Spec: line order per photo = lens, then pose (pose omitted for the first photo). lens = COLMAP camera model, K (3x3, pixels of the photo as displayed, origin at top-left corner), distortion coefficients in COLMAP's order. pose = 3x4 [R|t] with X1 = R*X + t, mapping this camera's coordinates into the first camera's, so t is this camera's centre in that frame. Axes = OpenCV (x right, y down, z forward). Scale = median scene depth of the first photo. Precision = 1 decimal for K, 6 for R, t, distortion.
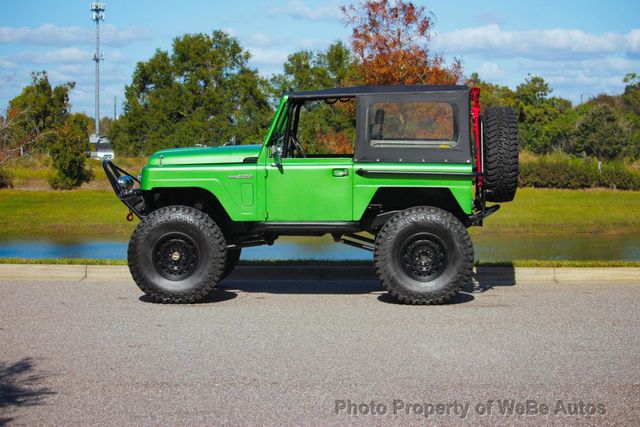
lens RADIAL K [[1661.6, 0, 320.0], [0, 1661.6, 213.5], [0, 0, 1]] dist [-0.412594, -0.068865]
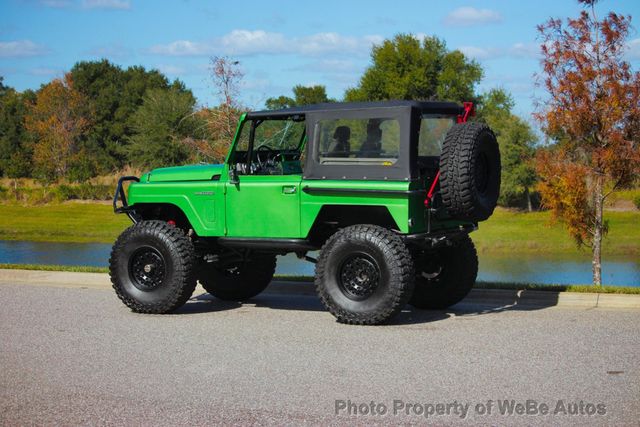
lens RADIAL K [[1661.6, 0, 320.0], [0, 1661.6, 213.5], [0, 0, 1]] dist [-0.412594, -0.068865]
pose [[0.906048, 0.012928, -0.422978, 0.452294], [-0.018405, 0.999791, -0.008867, -0.001644], [0.422775, 0.015818, 0.906097, 0.095716]]
